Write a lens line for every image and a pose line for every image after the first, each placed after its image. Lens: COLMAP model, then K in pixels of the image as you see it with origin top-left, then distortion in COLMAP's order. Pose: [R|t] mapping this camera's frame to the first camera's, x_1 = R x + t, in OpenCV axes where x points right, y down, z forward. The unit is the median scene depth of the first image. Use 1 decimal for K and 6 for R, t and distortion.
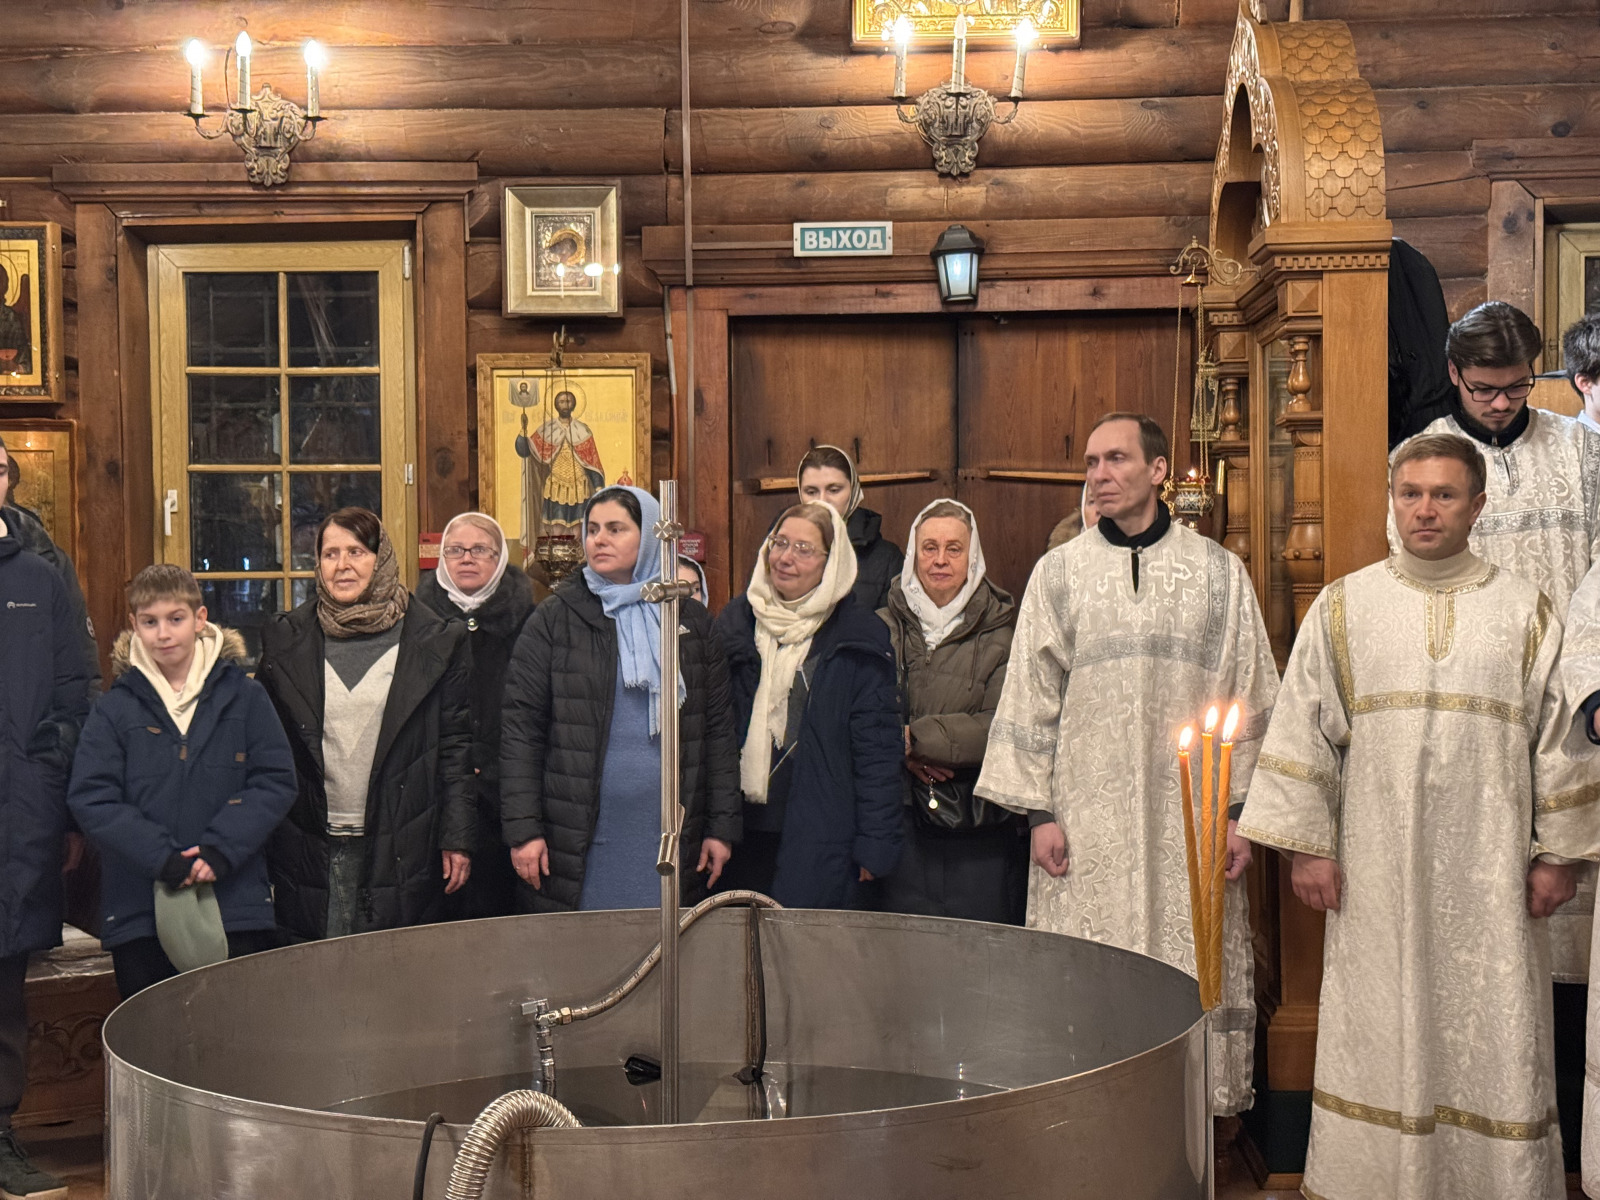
lens RADIAL K [[2217.7, 0, 800.0], [0, 2217.7, 600.0], [0, 0, 1]] dist [0.243763, -0.546935]
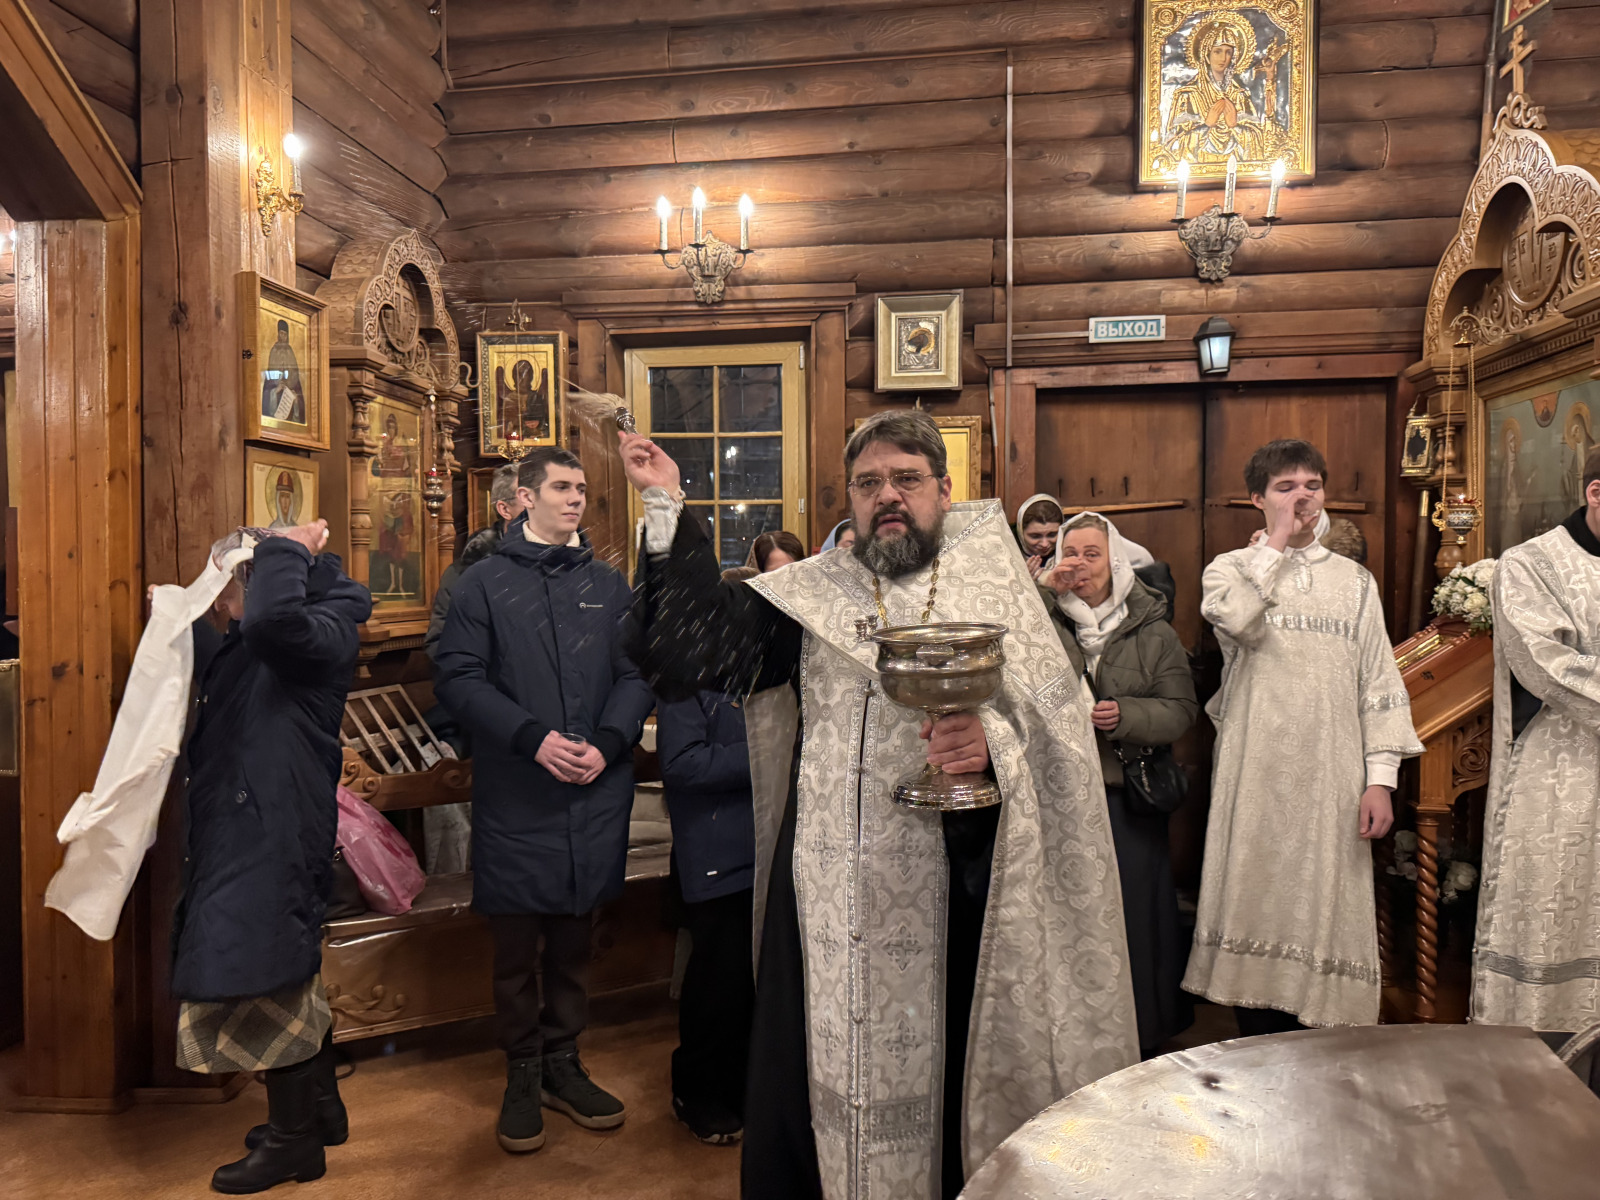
lens RADIAL K [[1149.1, 0, 800.0], [0, 1149.1, 600.0], [0, 0, 1]] dist [0.140824, -0.251441]
pose [[0.997241, 0.002167, -0.074202, -0.125018], [-0.001448, 0.999952, 0.009741, -0.003924], [0.074220, -0.009607, 0.997196, 0.276195]]
